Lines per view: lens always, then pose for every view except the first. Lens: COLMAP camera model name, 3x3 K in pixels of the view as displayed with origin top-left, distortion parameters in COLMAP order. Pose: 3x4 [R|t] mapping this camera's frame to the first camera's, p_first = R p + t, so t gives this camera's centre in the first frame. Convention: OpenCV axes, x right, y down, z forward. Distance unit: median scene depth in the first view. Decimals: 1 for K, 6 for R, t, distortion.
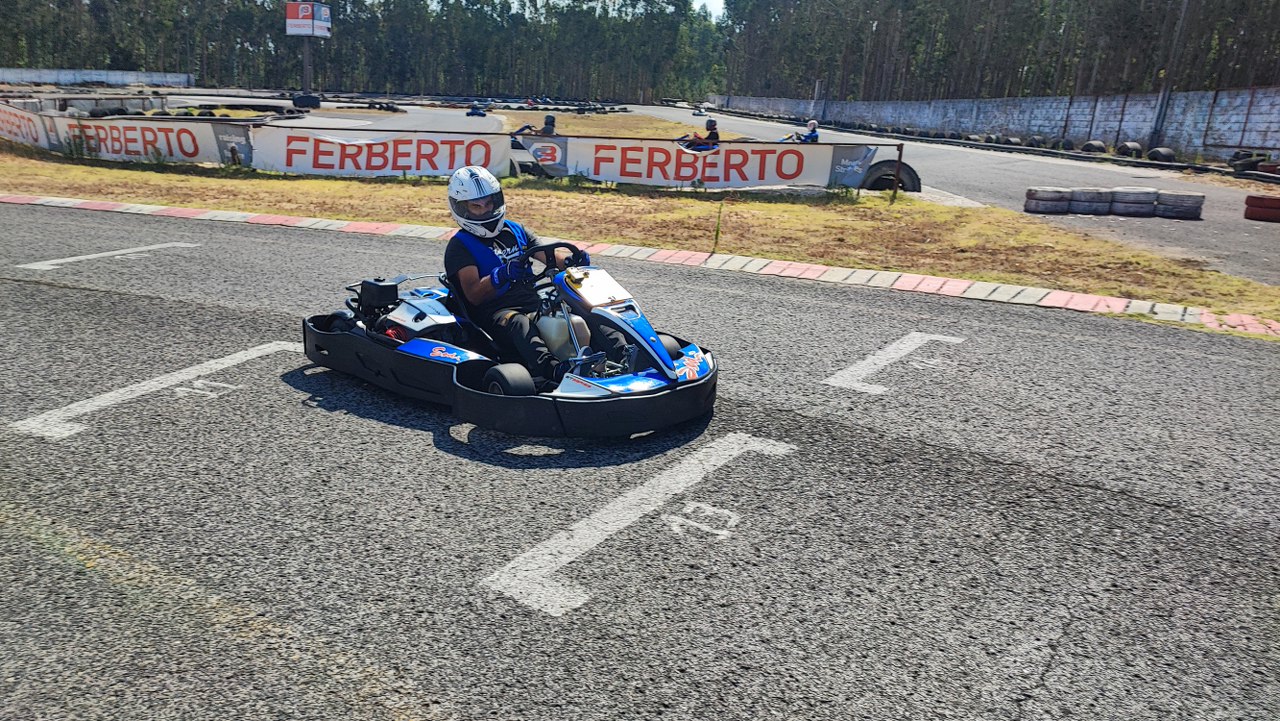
lens RADIAL K [[911.6, 0, 643.8], [0, 911.6, 356.7], [0, 0, 1]] dist [0.023557, -0.035237]
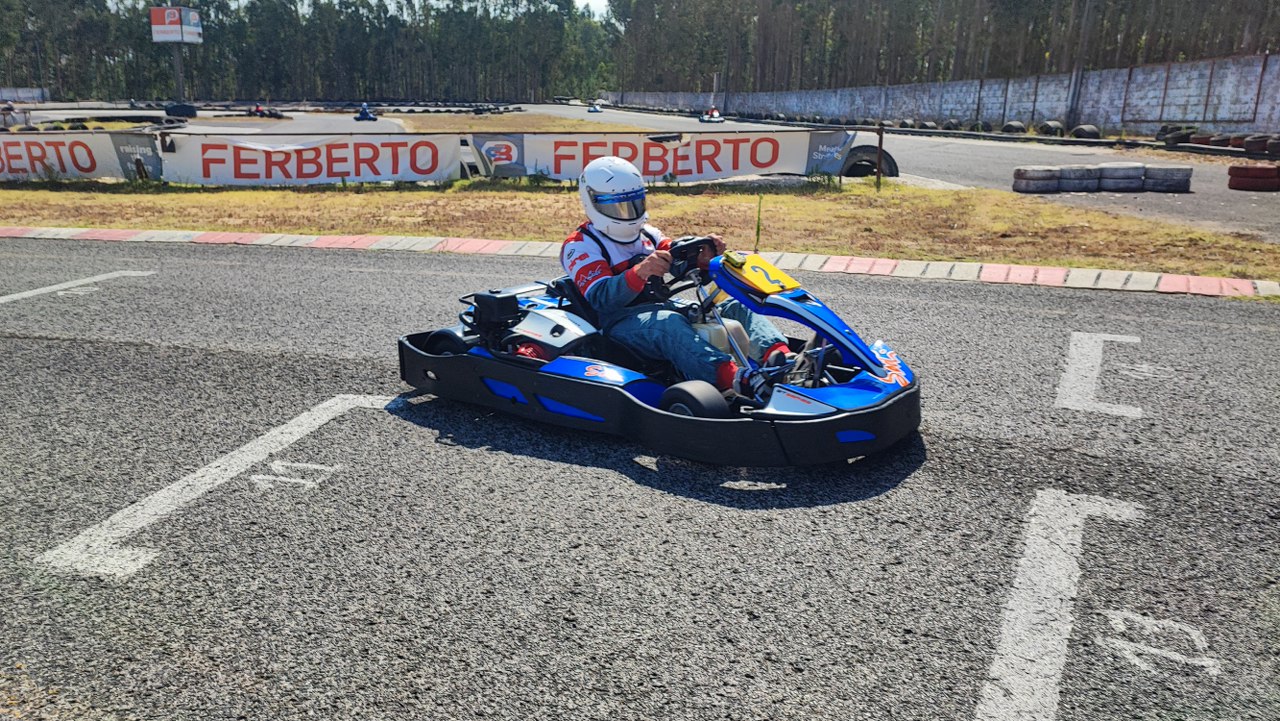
lens RADIAL K [[911.6, 0, 641.6], [0, 911.6, 347.9], [0, 0, 1]] dist [0.023557, -0.035237]
pose [[0.991995, -0.062144, 0.109928, -0.079479], [0.062948, 0.998009, -0.003852, -0.012827], [-0.109470, 0.010741, 0.993932, 0.070398]]
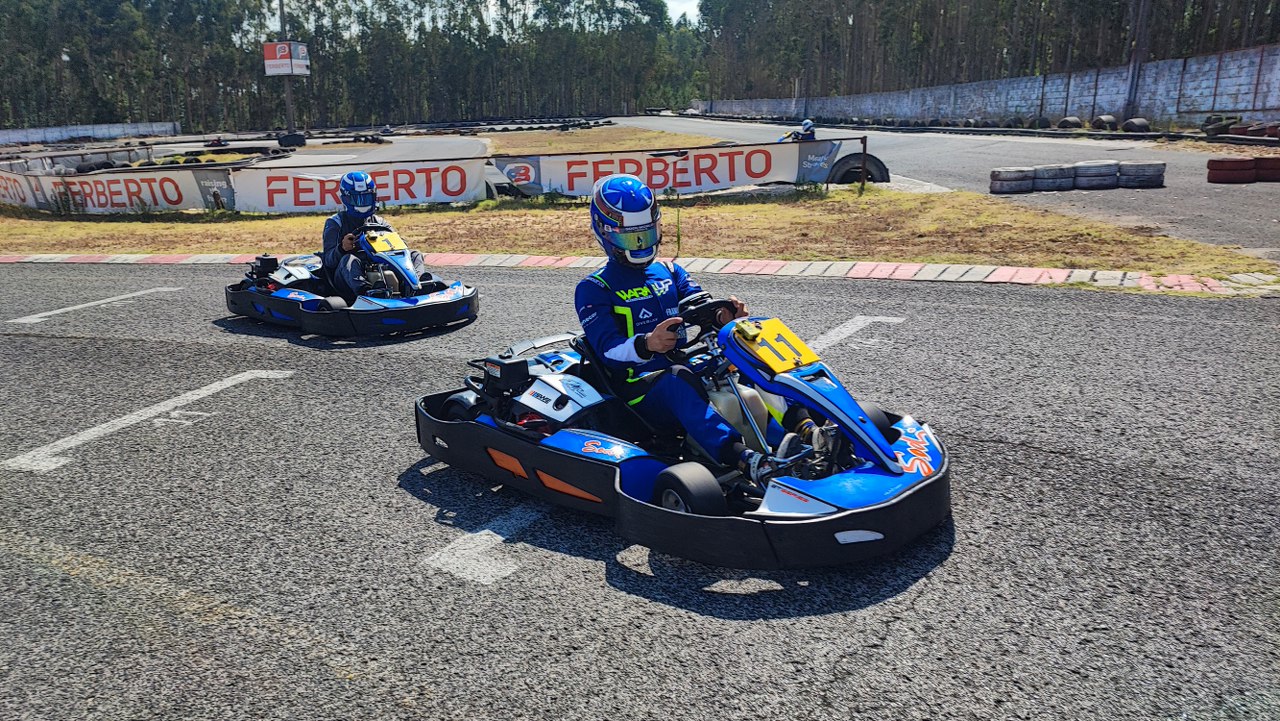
lens RADIAL K [[911.6, 0, 644.7], [0, 911.6, 377.5], [0, 0, 1]] dist [0.023557, -0.035237]
pose [[0.996907, -0.078250, -0.007342, 0.021632], [0.078318, 0.996883, 0.009476, 0.005848], [0.006578, -0.010021, 0.999928, -0.020978]]
